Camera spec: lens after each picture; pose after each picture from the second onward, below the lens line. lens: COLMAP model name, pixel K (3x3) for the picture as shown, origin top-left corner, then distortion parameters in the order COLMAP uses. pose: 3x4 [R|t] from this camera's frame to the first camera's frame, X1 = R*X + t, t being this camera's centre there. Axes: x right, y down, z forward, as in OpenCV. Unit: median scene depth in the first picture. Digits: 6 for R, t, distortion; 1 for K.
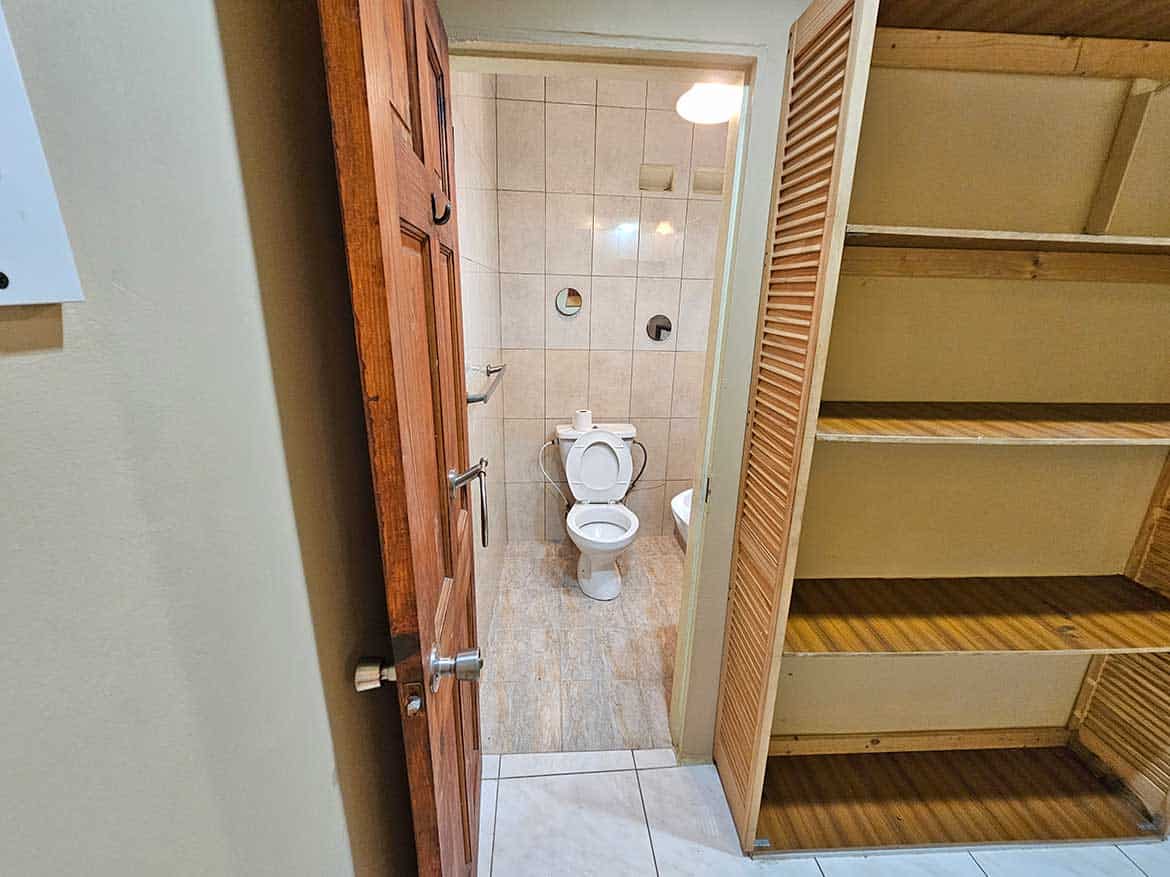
lens RADIAL K [[487.8, 0, 585.0], [0, 487.8, 438.5], [0, 0, 1]] dist [-0.000970, -0.000221]
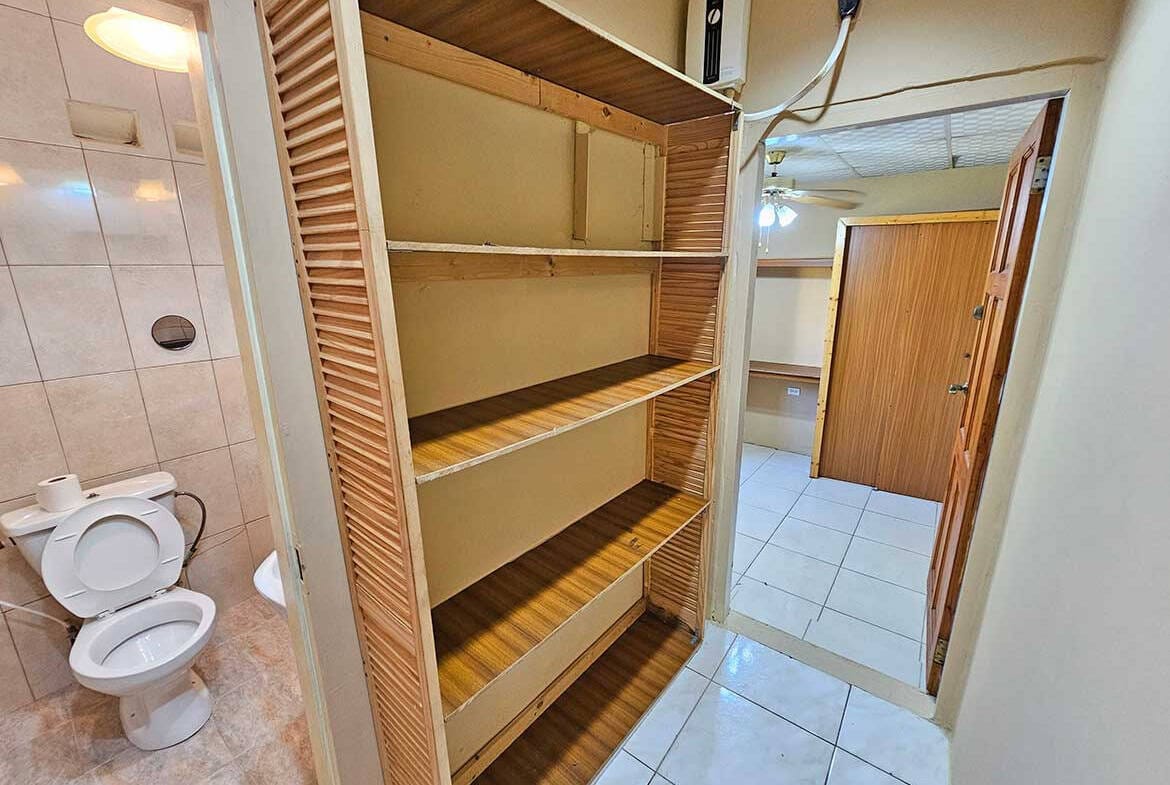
lens RADIAL K [[488.1, 0, 585.0], [0, 488.1, 392.5], [0, 0, 1]] dist [-0.006386, 0.005129]
pose [[0.677701, -0.217042, 0.702577, 0.082798], [0.230913, 0.969931, 0.076896, -0.116699], [-0.698141, 0.110122, 0.707441, 0.133184]]
